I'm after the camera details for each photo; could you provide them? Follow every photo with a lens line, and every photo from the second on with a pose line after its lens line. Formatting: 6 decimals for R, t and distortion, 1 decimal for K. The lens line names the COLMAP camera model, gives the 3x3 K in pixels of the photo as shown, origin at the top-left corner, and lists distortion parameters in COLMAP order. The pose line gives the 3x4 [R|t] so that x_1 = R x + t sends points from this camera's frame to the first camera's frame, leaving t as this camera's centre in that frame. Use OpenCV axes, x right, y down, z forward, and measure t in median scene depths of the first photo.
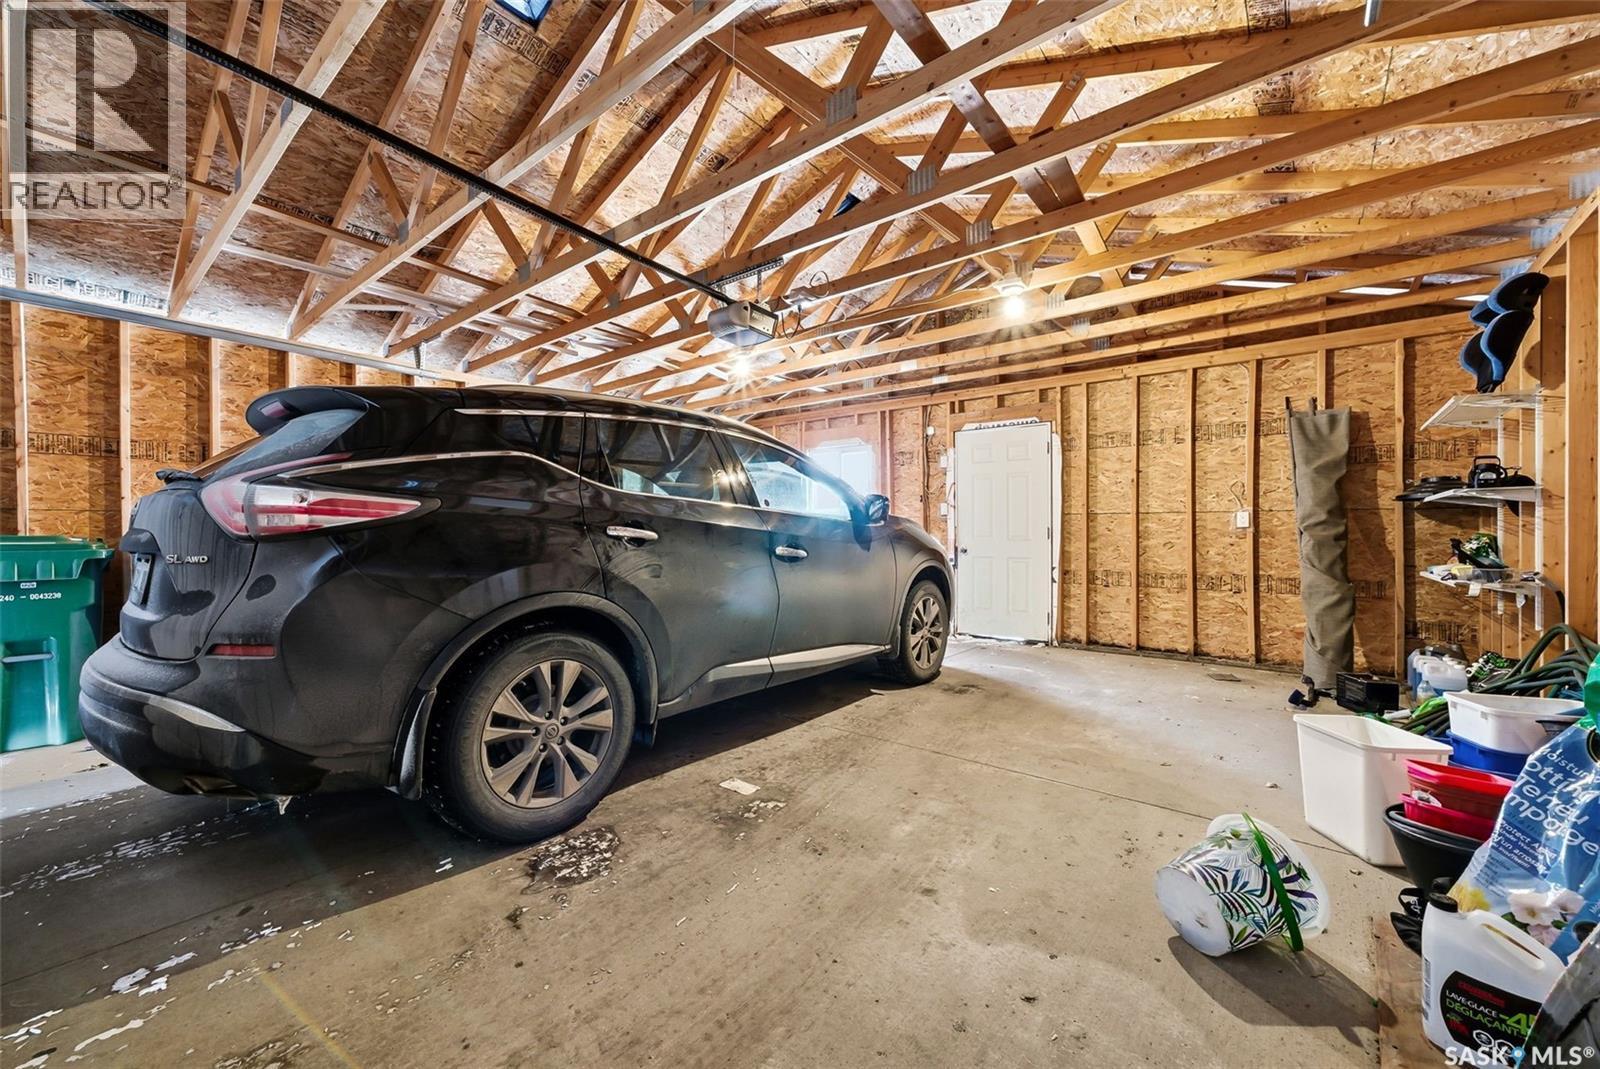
lens RADIAL K [[621.3, 0, 792.2], [0, 621.3, 532.9], [0, 0, 1]] dist [-0.000385, -0.000031]
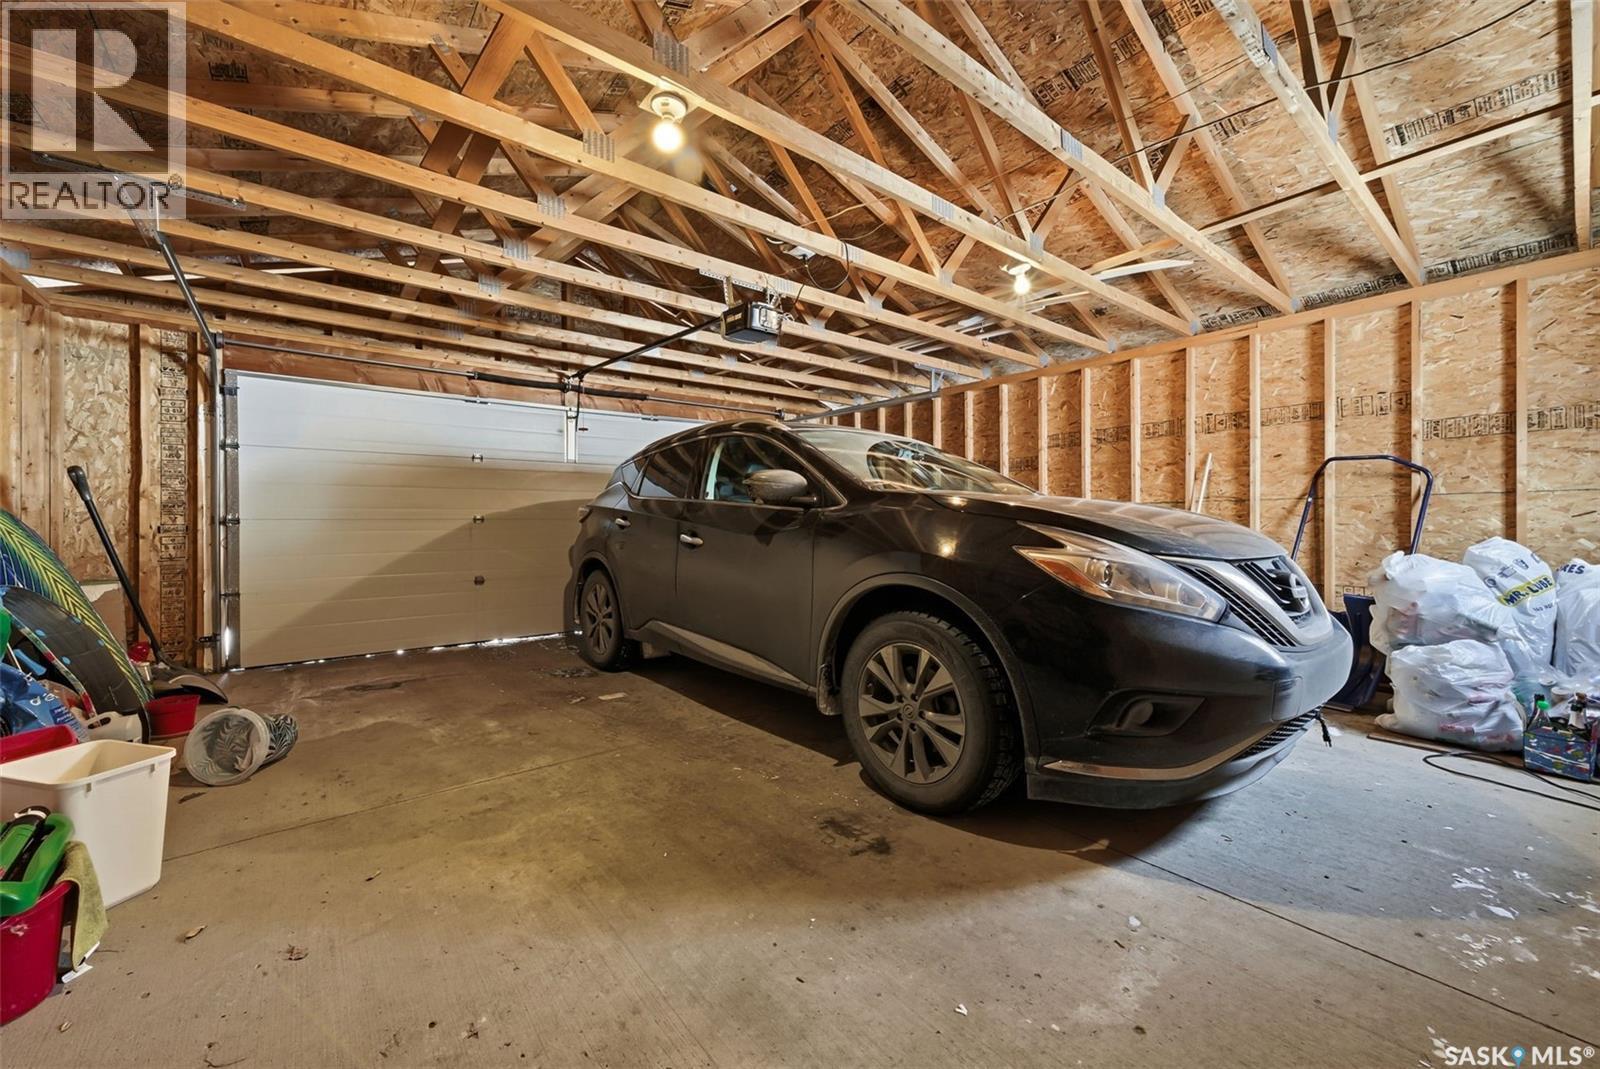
lens RADIAL K [[621.3, 0, 792.2], [0, 621.3, 532.9], [0, 0, 1]] dist [-0.000385, -0.000031]
pose [[-0.215273, 0.006646, -0.976531, 1.004343], [0.002675, 0.999977, 0.006216, 0.012633], [0.976550, -0.001274, -0.215286, 1.386265]]
